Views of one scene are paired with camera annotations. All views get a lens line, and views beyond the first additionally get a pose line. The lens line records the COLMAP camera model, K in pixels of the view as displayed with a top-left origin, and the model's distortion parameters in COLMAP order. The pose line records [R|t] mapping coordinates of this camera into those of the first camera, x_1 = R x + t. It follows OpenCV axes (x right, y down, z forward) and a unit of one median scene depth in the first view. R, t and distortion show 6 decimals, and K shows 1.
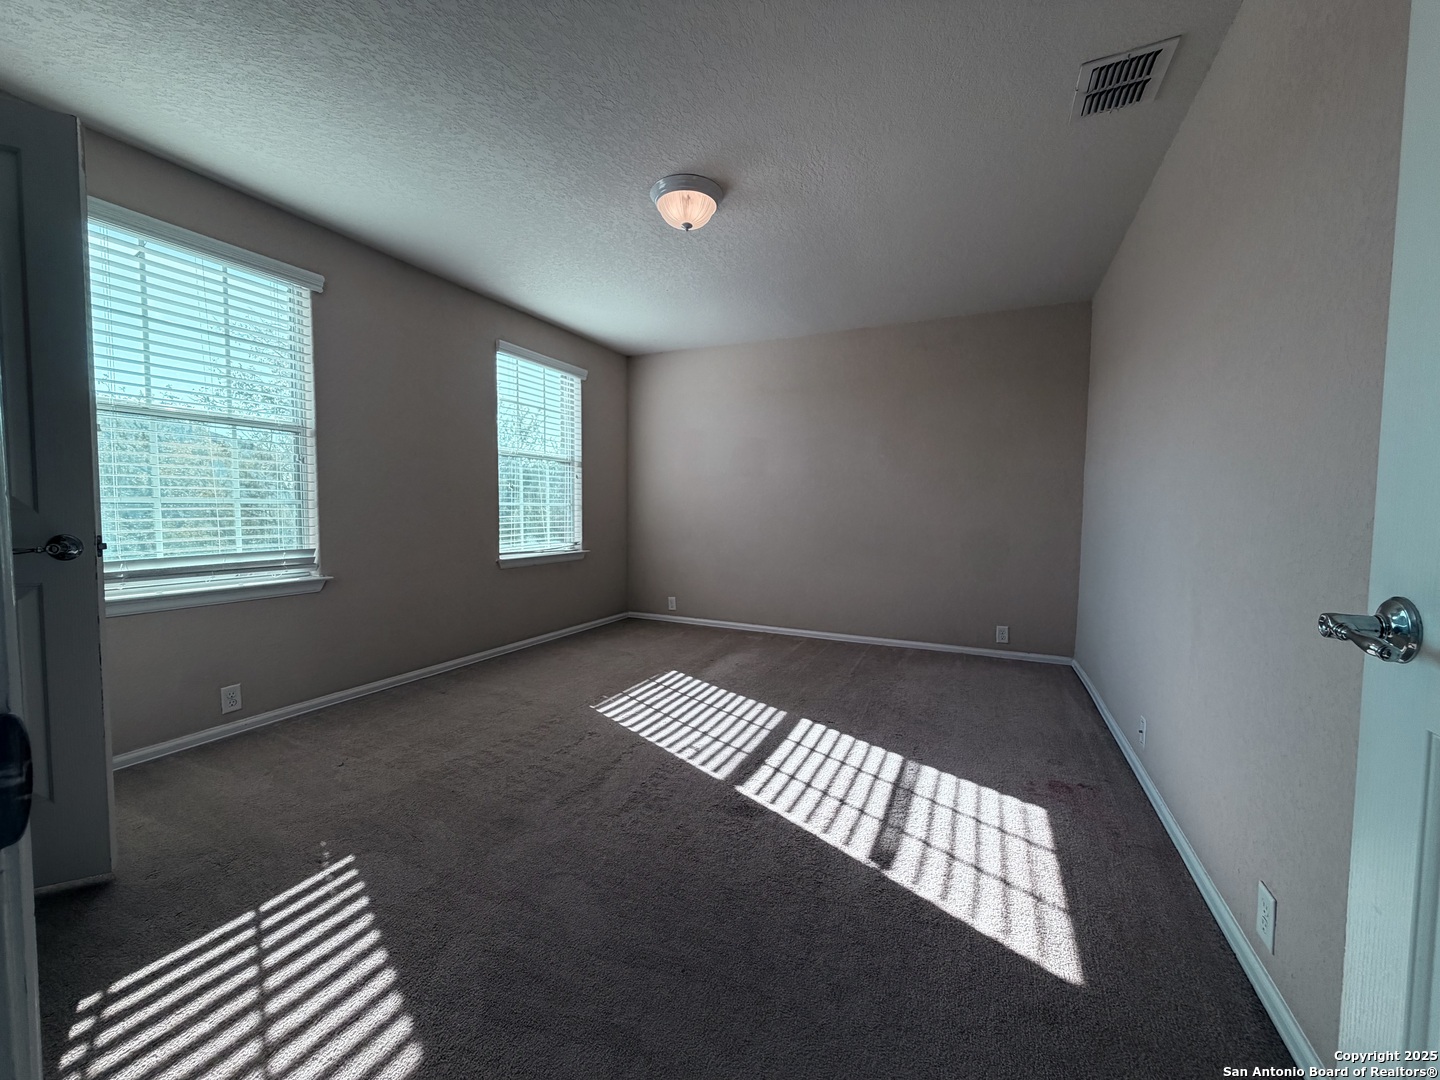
lens RADIAL K [[570.1, 0, 715.7], [0, 570.1, 537.7], [0, 0, 1]] dist [0.001442, 0.000097]
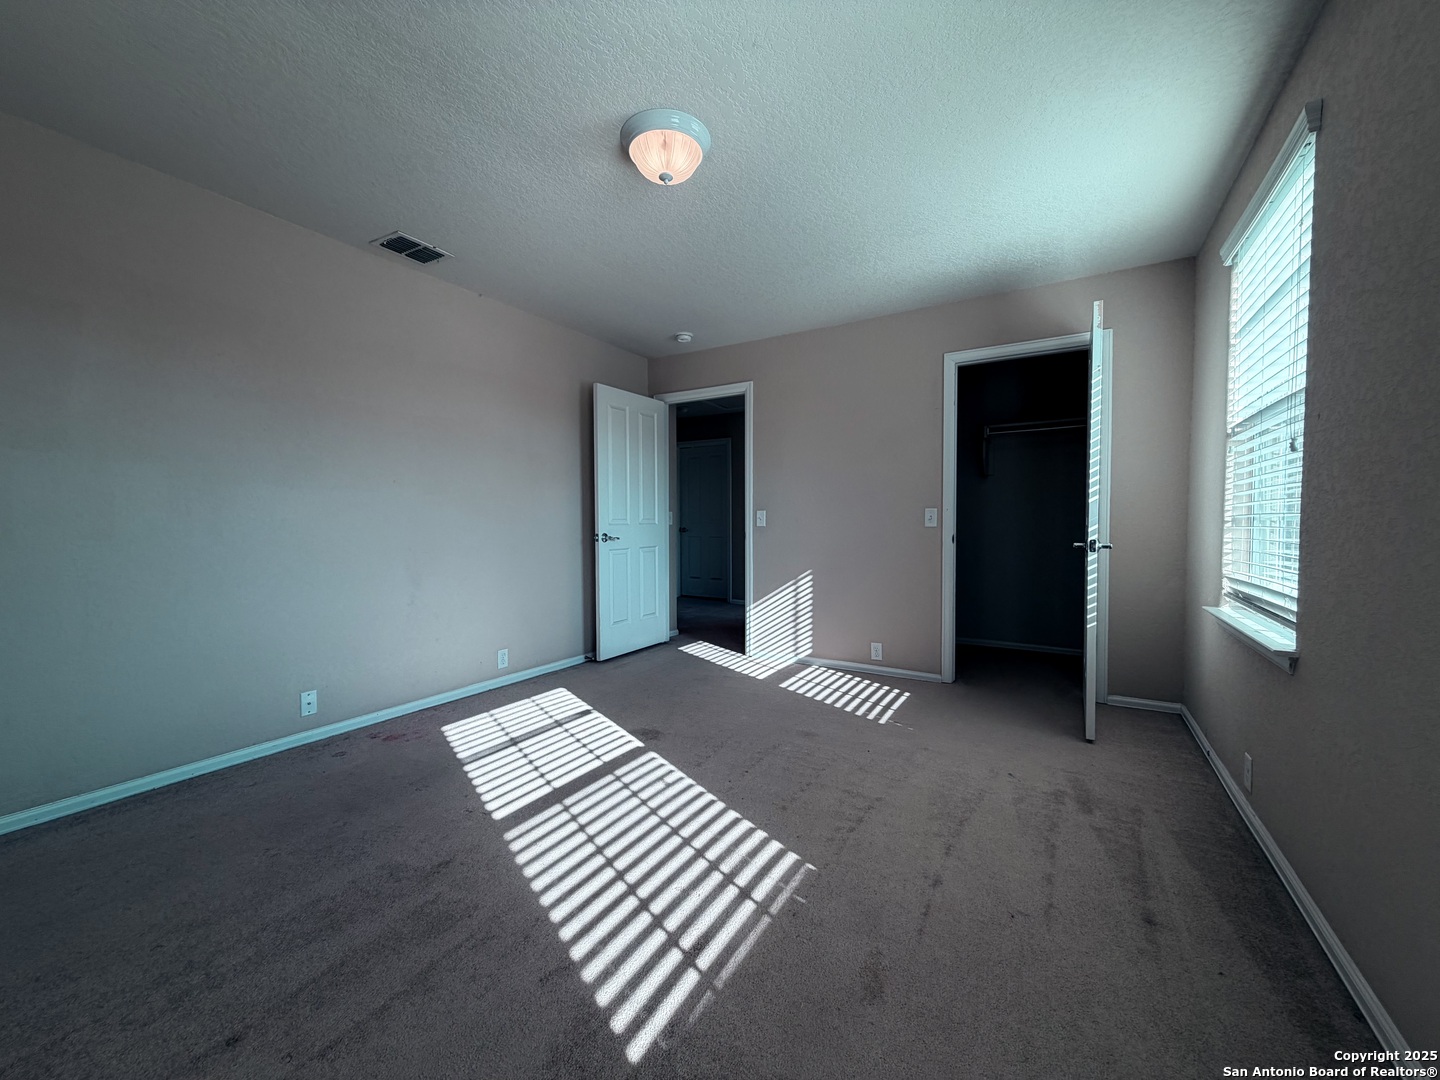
lens RADIAL K [[570.1, 0, 715.7], [0, 570.1, 537.7], [0, 0, 1]] dist [0.001442, 0.000097]
pose [[-0.994343, -0.026988, 0.102734, -0.202925], [-0.019851, 0.997358, 0.069874, -0.094496], [-0.104348, 0.067439, -0.992252, 1.861395]]
